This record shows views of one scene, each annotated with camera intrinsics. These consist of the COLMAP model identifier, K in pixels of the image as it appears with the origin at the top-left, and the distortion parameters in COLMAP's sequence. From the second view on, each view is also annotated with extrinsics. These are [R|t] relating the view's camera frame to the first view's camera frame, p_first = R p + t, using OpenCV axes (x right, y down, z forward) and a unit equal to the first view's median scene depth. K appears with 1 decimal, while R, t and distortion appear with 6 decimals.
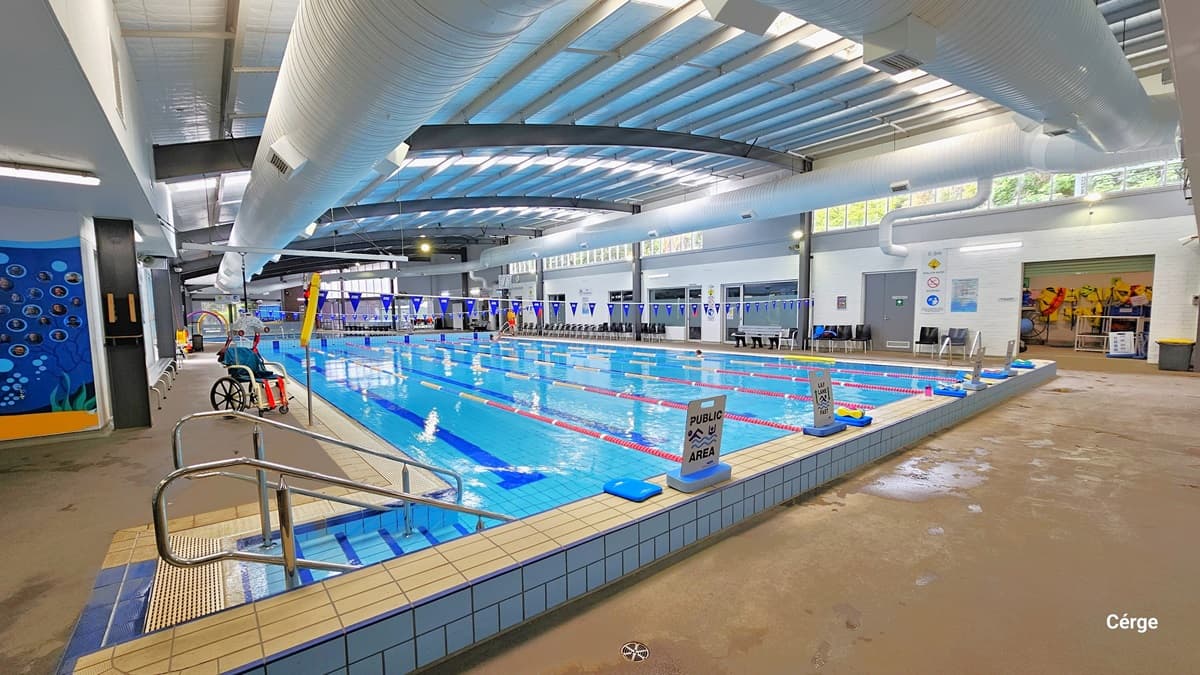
lens RADIAL K [[495.4, 0, 592.9], [0, 495.4, 352.0], [0, 0, 1]] dist [-0.004640, 0.001446]
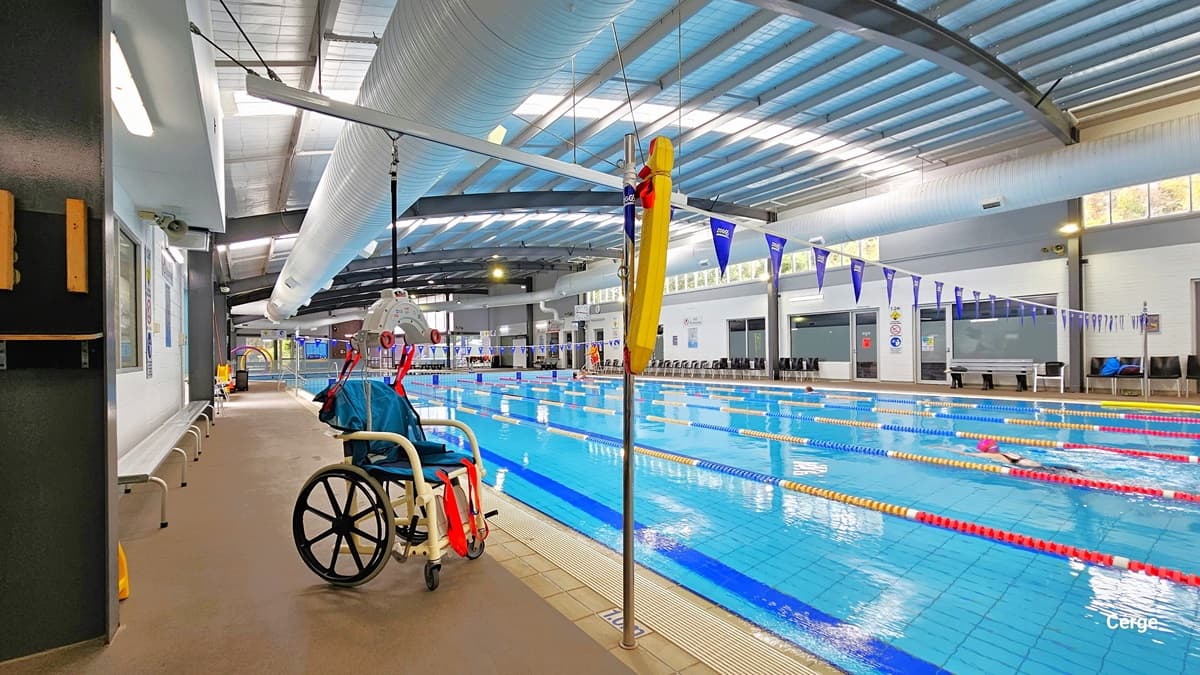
lens RADIAL K [[495.4, 0, 590.1], [0, 495.4, 349.6], [0, 0, 1]] dist [-0.004640, 0.001446]
pose [[0.998448, -0.000632, -0.055680, -0.190677], [-0.004288, 0.996093, -0.088204, -0.000199], [0.055518, 0.088306, 0.994545, 0.228840]]
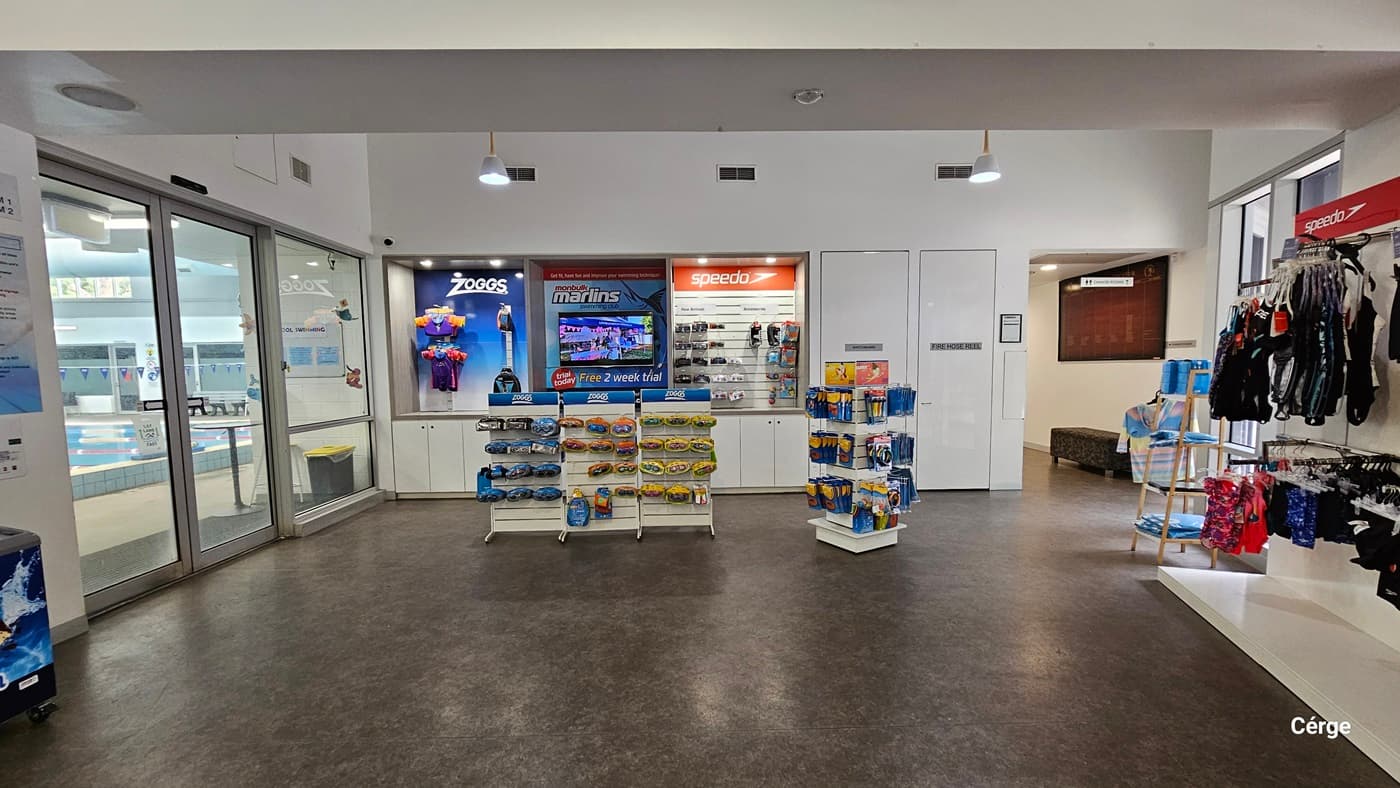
lens RADIAL K [[578.0, 0, 703.1], [0, 578.0, 403.0], [0, 0, 1]] dist [-0.004640, 0.001446]
pose [[0.598695, -0.054479, 0.799122, 0.018974], [0.073321, 0.997223, 0.013053, 0.019157], [-0.797614, 0.050777, 0.601027, -0.312478]]
